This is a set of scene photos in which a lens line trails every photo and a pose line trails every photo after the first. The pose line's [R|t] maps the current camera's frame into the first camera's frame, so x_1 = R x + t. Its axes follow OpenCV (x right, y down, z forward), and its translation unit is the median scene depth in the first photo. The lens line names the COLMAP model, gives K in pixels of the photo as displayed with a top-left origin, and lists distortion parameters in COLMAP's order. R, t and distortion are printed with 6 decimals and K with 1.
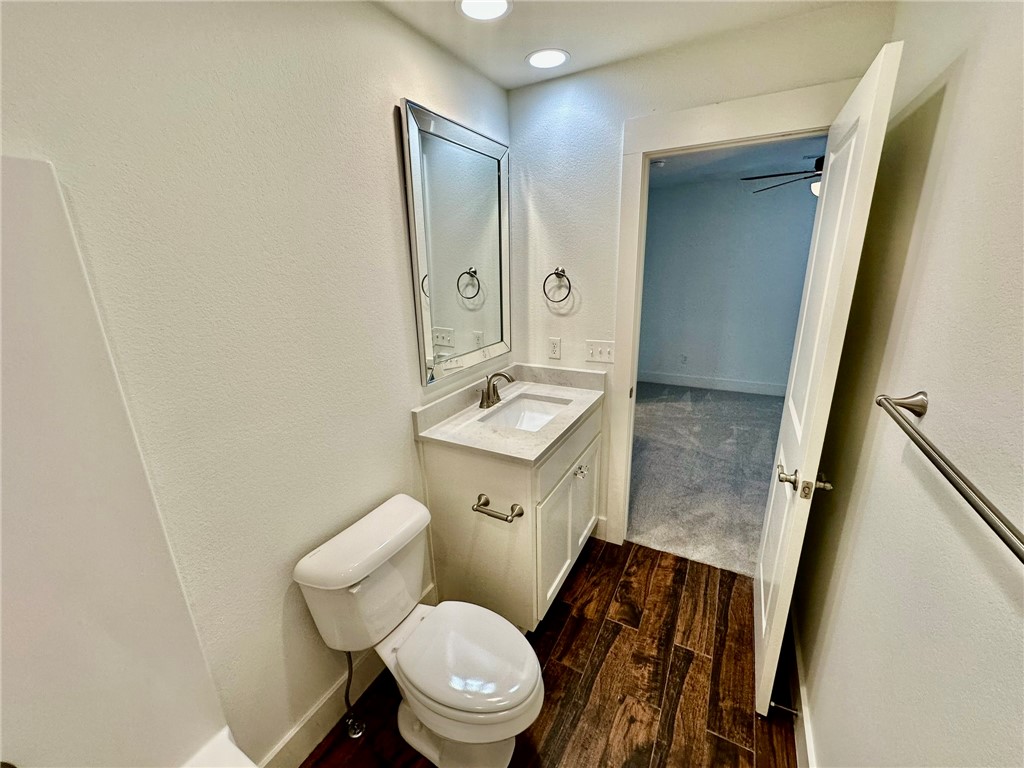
lens RADIAL K [[407.8, 0, 511.8], [0, 407.8, 382.6], [0, 0, 1]] dist [-0.003399, 0.000357]
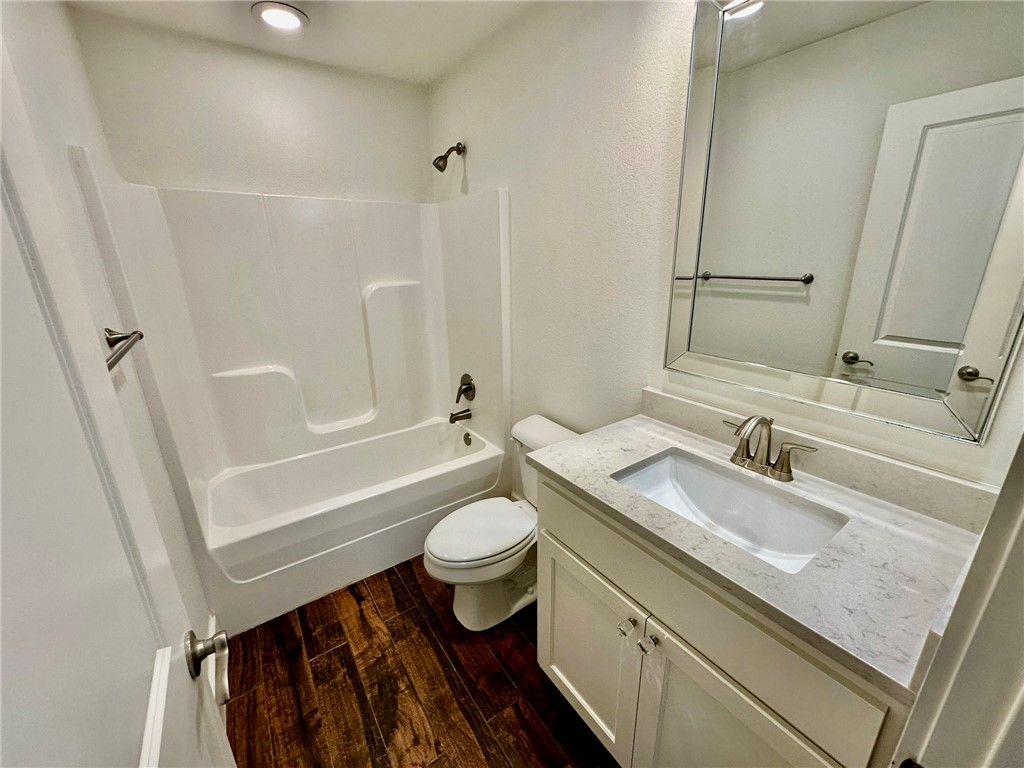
lens RADIAL K [[407.8, 0, 511.8], [0, 407.8, 382.6], [0, 0, 1]] dist [-0.003399, 0.000357]
pose [[-0.436570, 0.301165, -0.847766, 0.635954], [-0.228387, 0.874339, 0.428217, -0.253141], [0.870199, 0.380565, -0.312928, 1.021337]]
